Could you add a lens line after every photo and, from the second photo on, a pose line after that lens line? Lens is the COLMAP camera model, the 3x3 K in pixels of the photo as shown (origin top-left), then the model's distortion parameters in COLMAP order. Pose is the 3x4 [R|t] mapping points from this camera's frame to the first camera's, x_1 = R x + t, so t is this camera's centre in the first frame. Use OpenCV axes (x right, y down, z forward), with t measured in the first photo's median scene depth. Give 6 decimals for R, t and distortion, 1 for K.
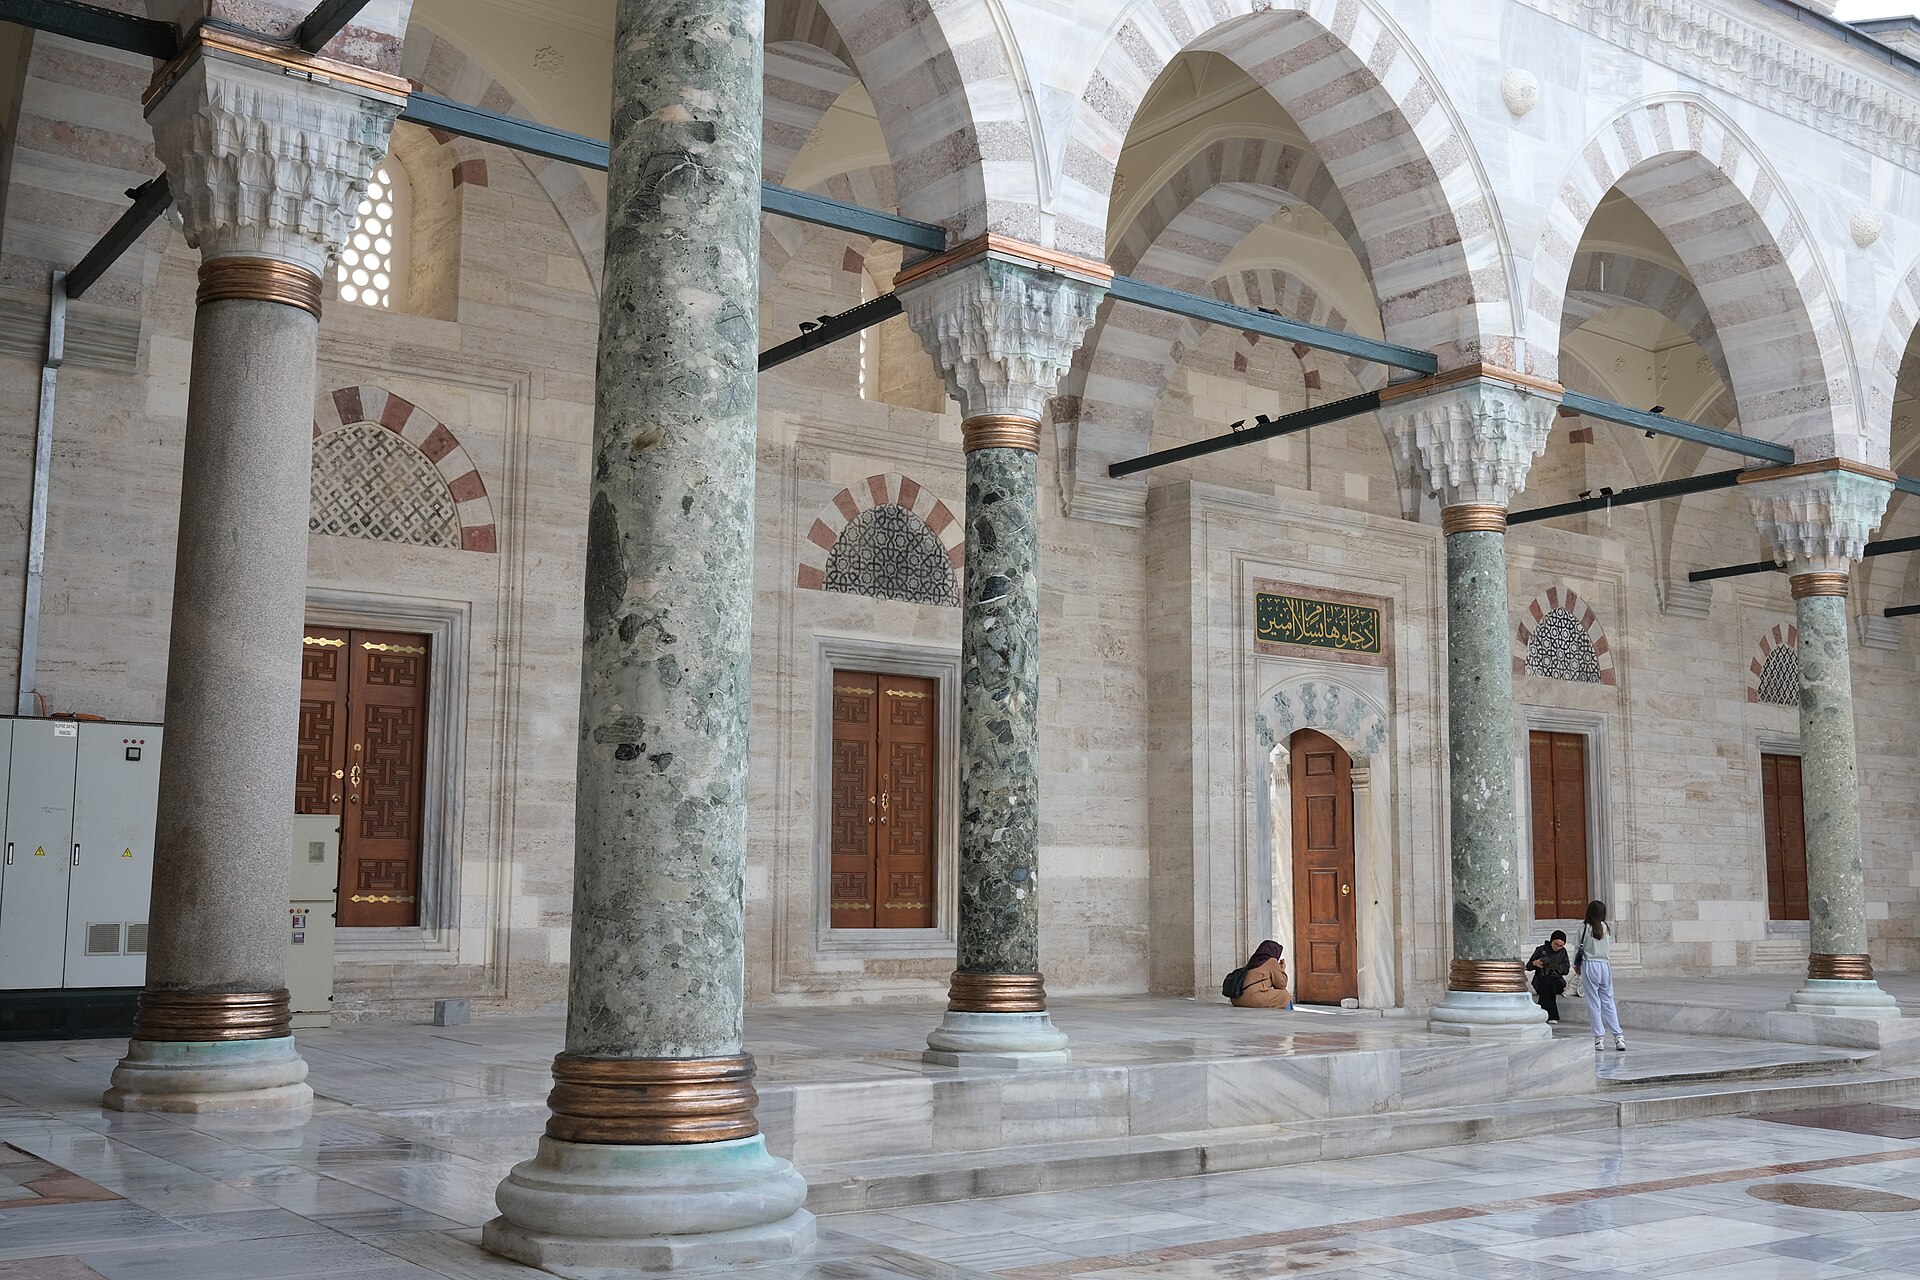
lens RADIAL K [[1956.1, 0, 960.0], [0, 1956.1, 640.0], [0, 0, 1]] dist [-0.020948, -0.004709]
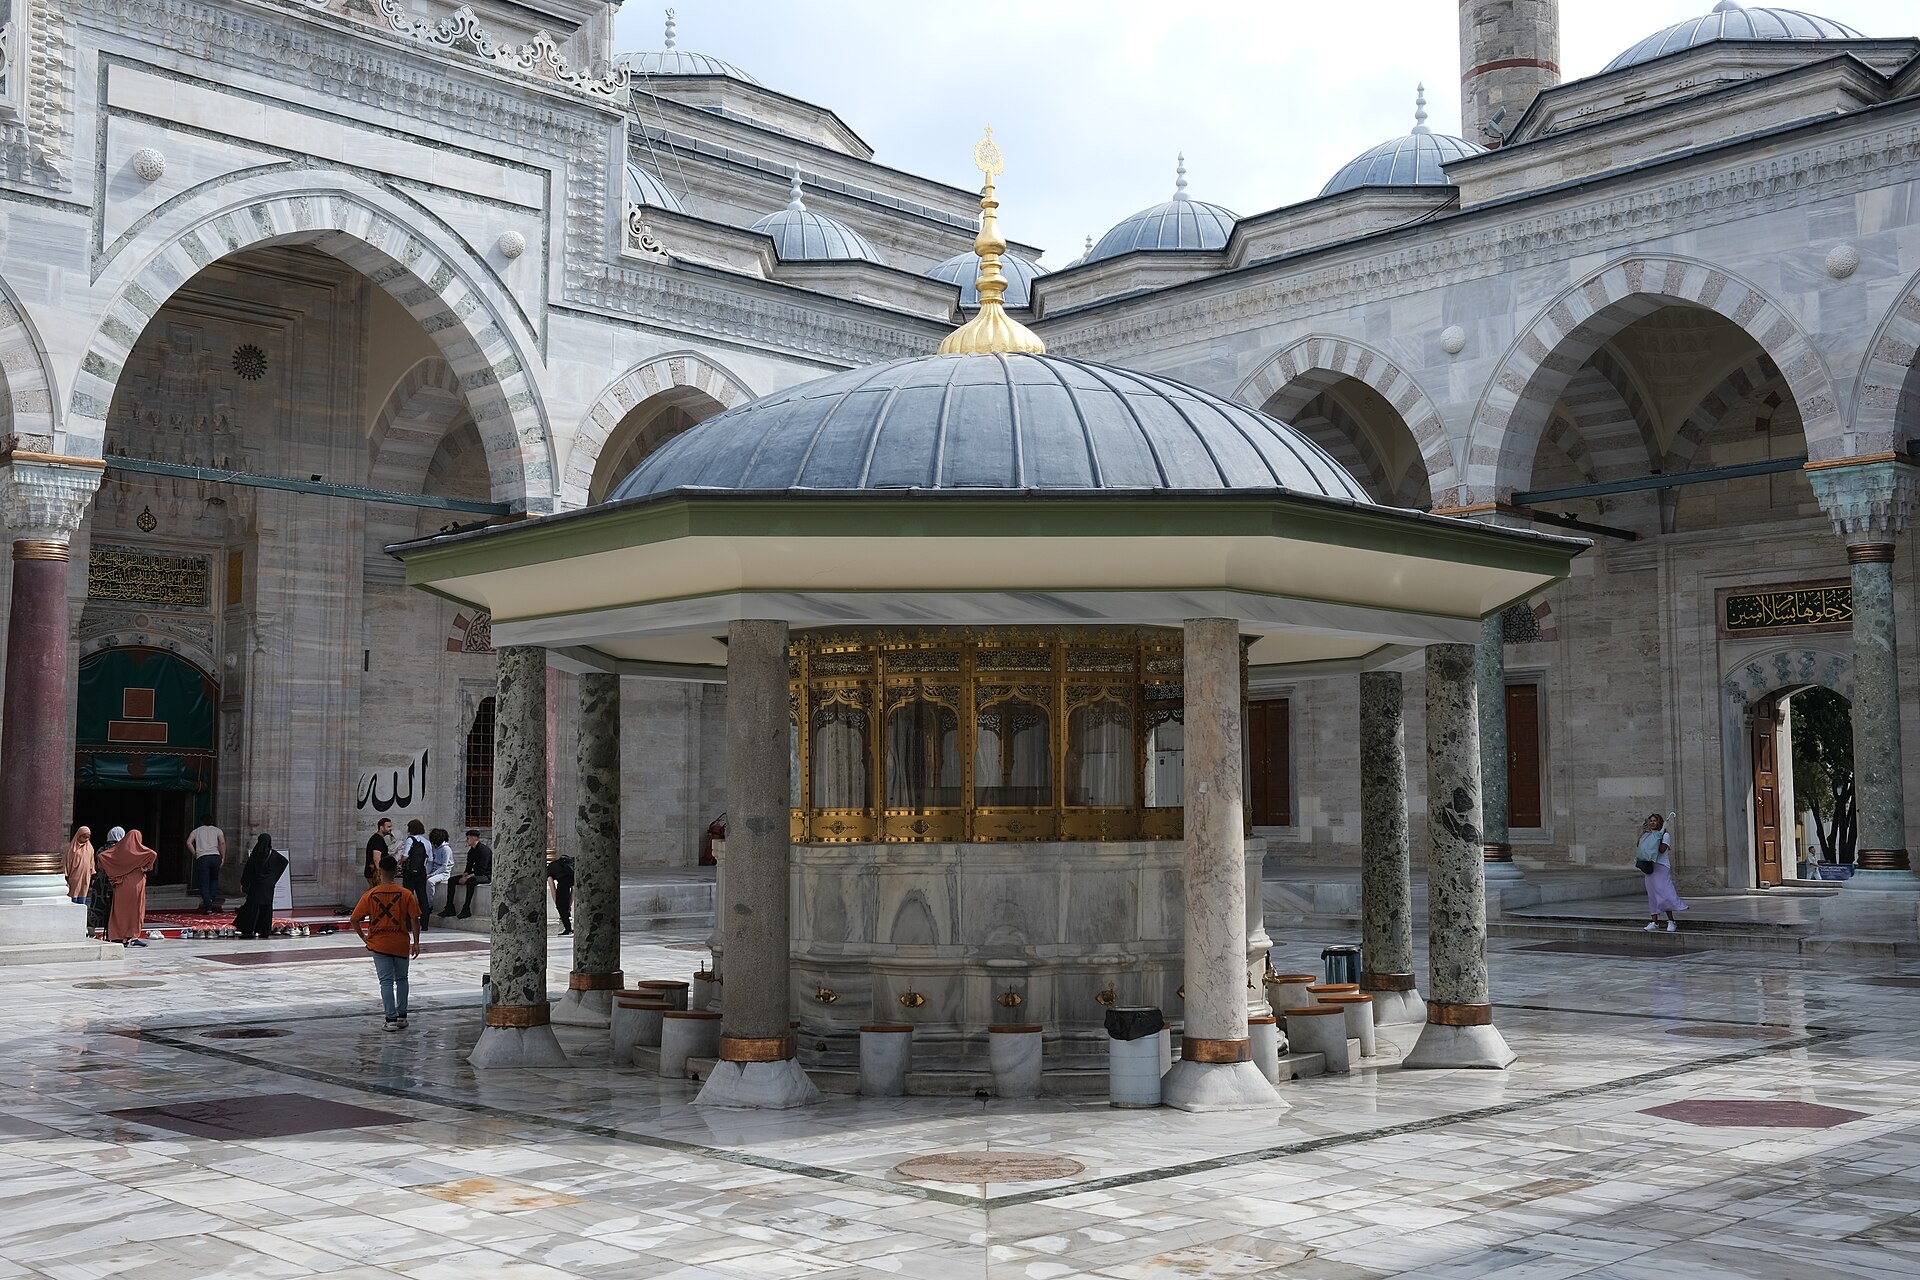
lens RADIAL K [[1956.1, 0, 960.0], [0, 1956.1, 640.0], [0, 0, 1]] dist [-0.020948, -0.004709]
pose [[0.137402, -0.095389, -0.985912, 1.579999], [0.133923, 0.988001, -0.076927, 0.044330], [0.981420, -0.121466, 0.148529, 0.241022]]
